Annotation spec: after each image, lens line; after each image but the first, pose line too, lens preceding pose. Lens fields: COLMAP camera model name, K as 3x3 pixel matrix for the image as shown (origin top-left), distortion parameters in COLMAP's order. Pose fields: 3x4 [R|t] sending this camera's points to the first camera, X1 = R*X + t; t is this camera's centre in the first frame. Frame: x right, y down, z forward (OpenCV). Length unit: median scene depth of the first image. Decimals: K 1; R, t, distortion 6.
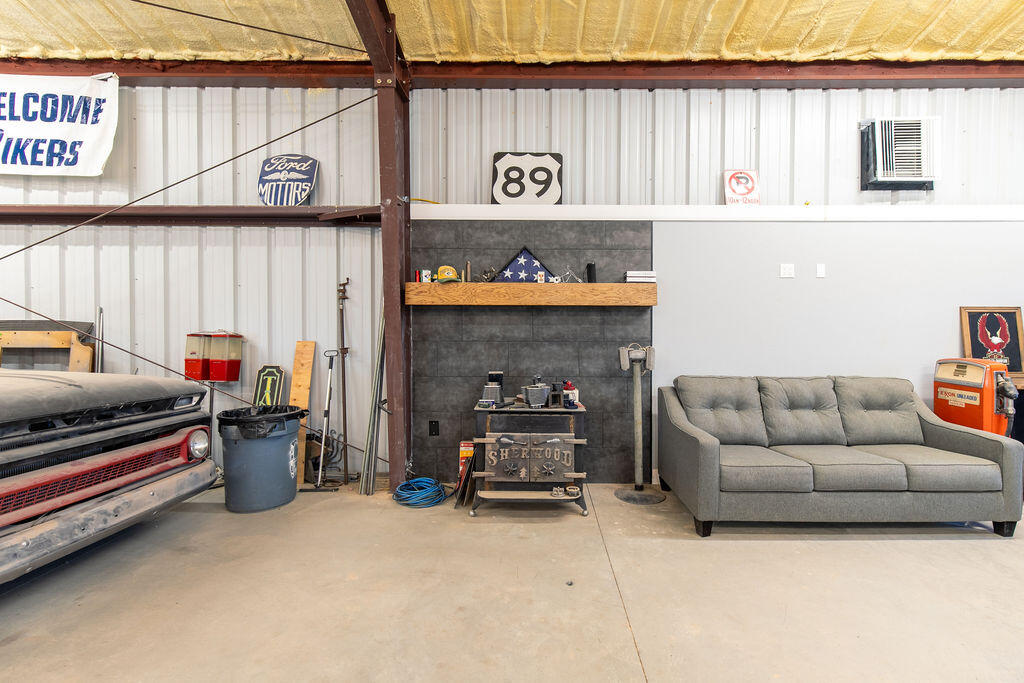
lens RADIAL K [[451.9, 0, 512.0], [0, 451.9, 341.5], [0, 0, 1]] dist [0.002268, 0.000198]
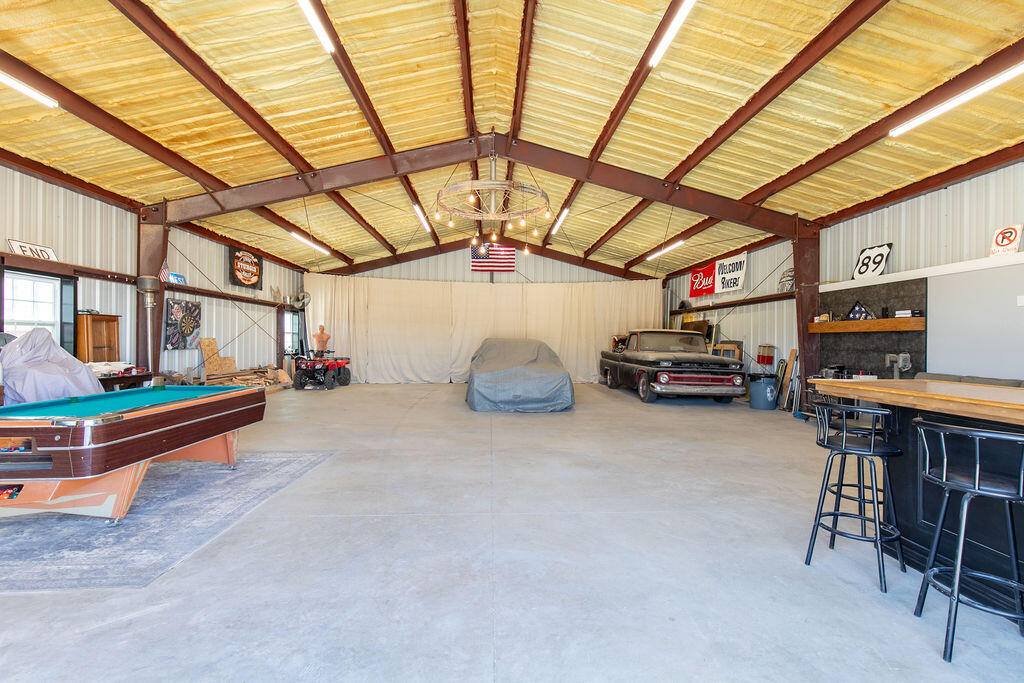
lens RADIAL K [[451.9, 0, 512.0], [0, 451.9, 341.5], [0, 0, 1]] dist [0.002268, 0.000198]
pose [[0.049570, -0.004328, -0.998761, 1.851240], [-0.015597, 0.999865, -0.005106, -0.004246], [0.998649, 0.015831, 0.049495, -0.563718]]
